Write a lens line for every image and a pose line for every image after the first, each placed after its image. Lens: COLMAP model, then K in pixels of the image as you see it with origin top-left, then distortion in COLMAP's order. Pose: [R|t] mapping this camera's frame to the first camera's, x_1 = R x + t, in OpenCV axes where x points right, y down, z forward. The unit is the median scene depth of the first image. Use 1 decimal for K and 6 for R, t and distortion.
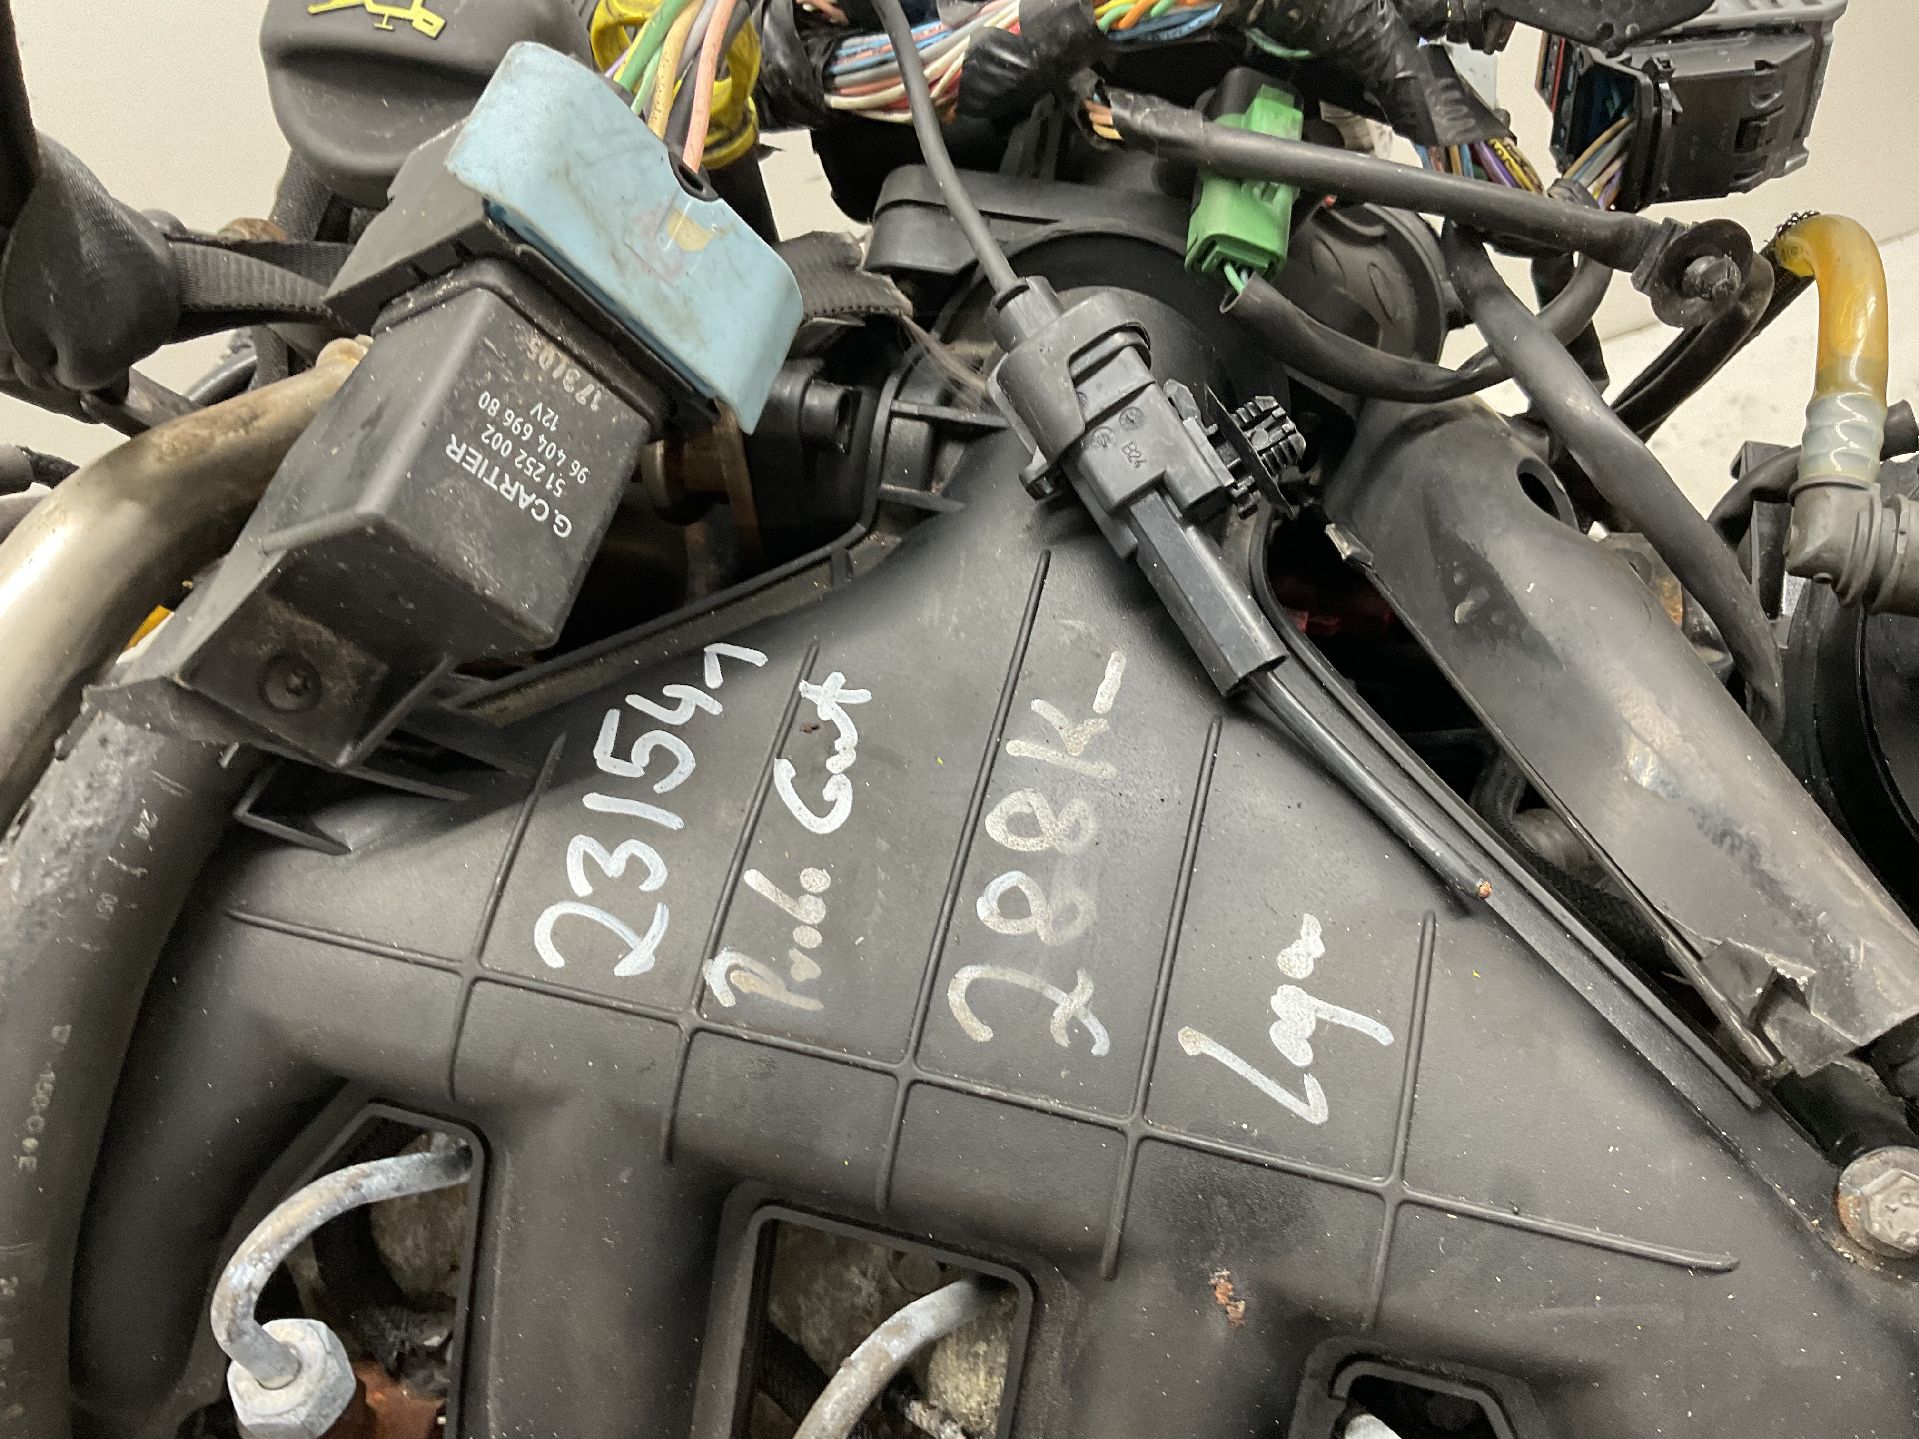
lens RADIAL K [[1654.7, 0, 947.0], [0, 1654.7, 684.7], [0, 0, 1]] dist [0.105464, -0.228585]
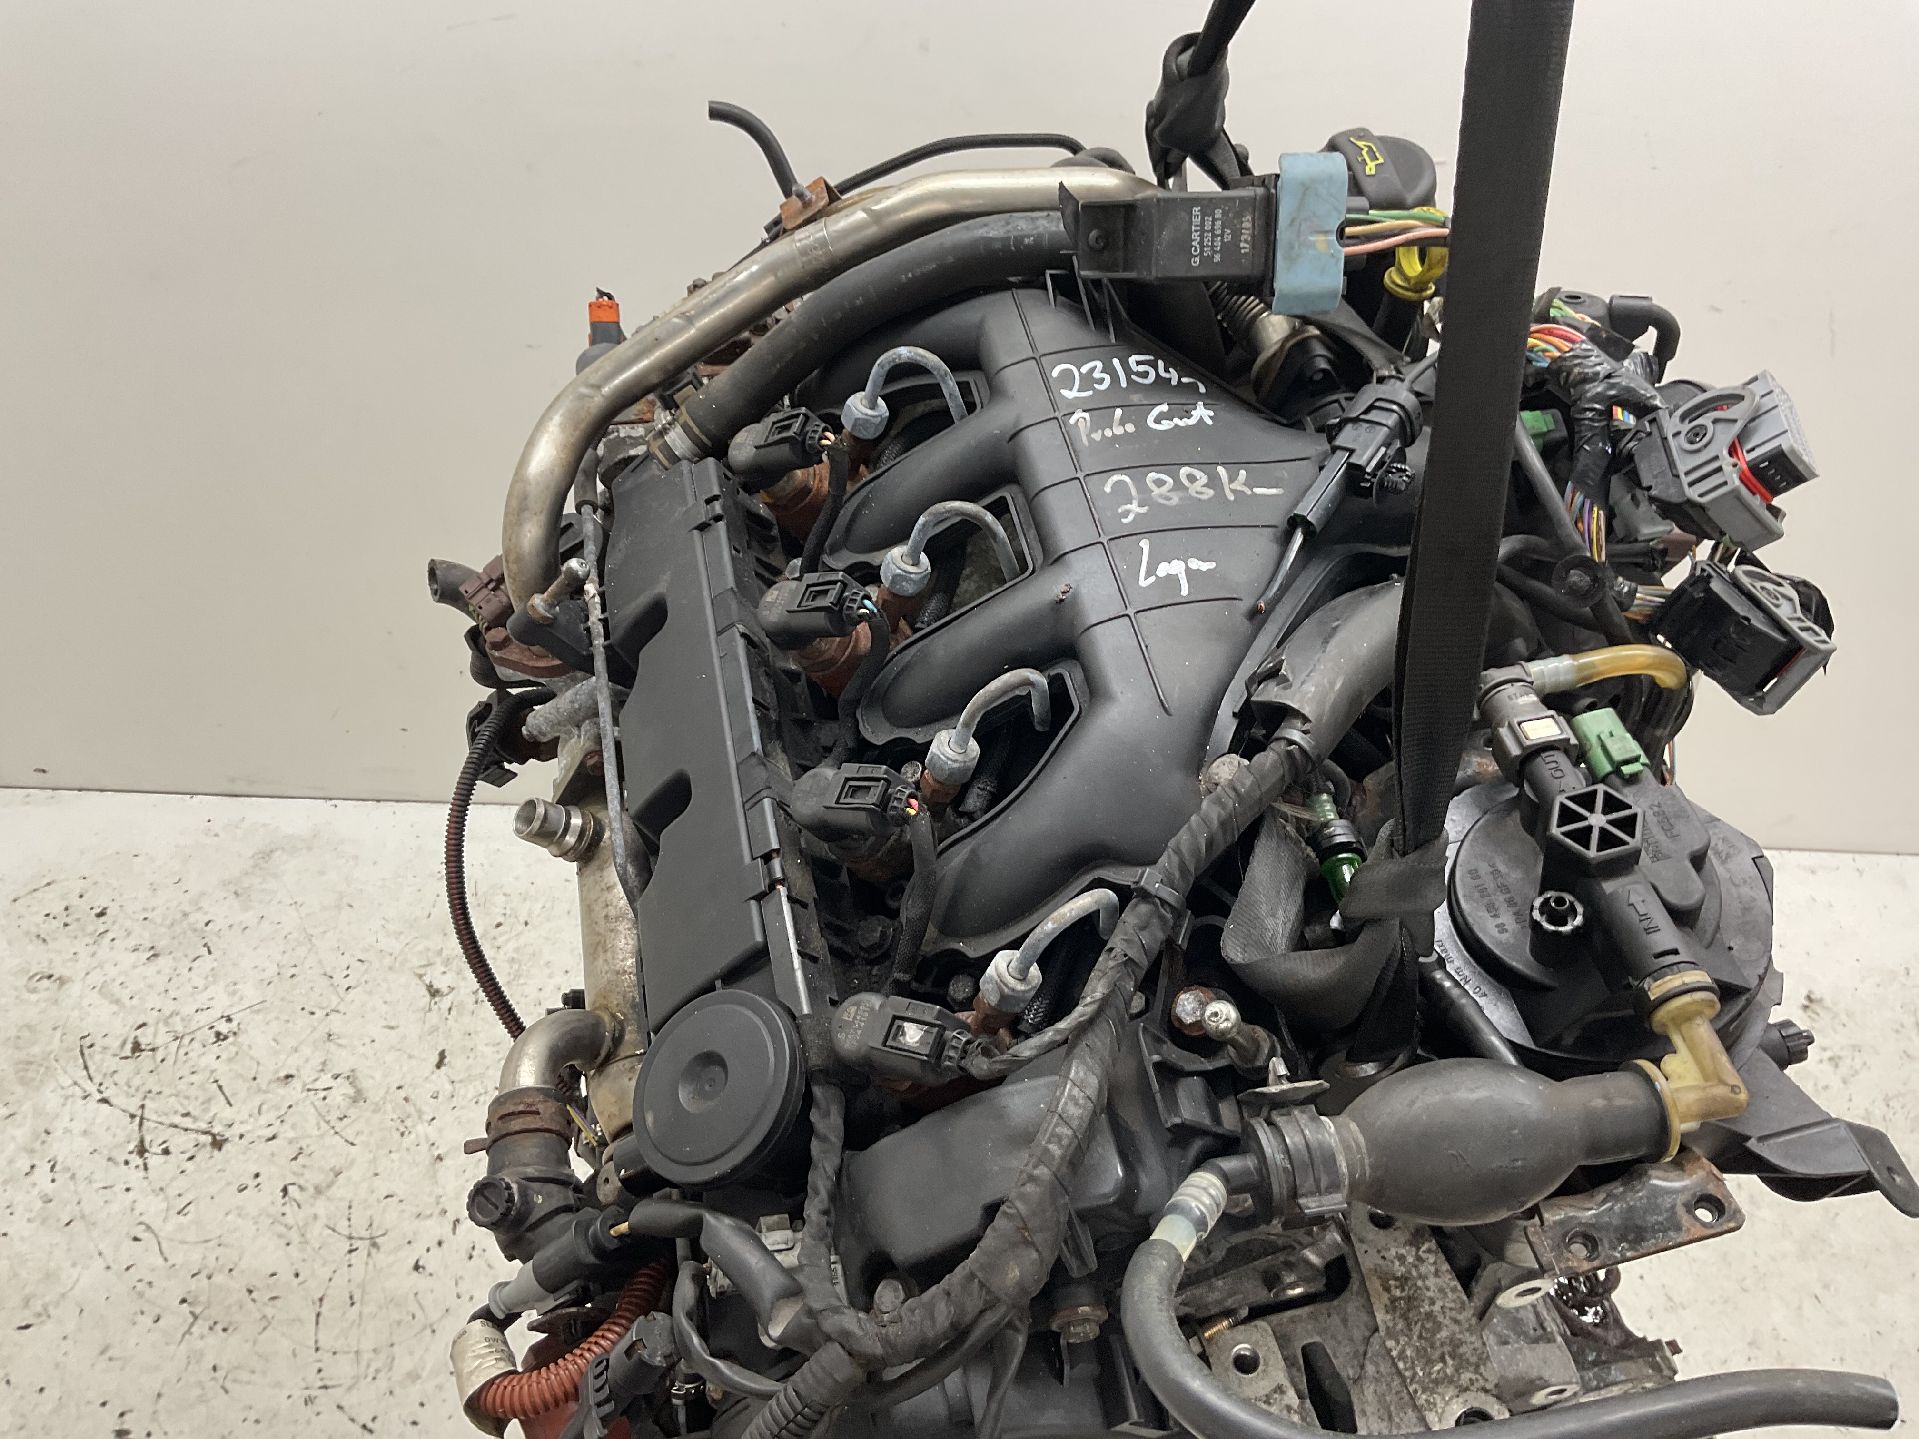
lens RADIAL K [[1654.7, 0, 947.0], [0, 1654.7, 684.7], [0, 0, 1]] dist [0.105464, -0.228585]
pose [[0.429801, 0.765165, -0.479367, 1.286504], [-0.853292, 0.517801, 0.061450, 0.397267], [0.295236, 0.382629, 0.875460, -1.107042]]
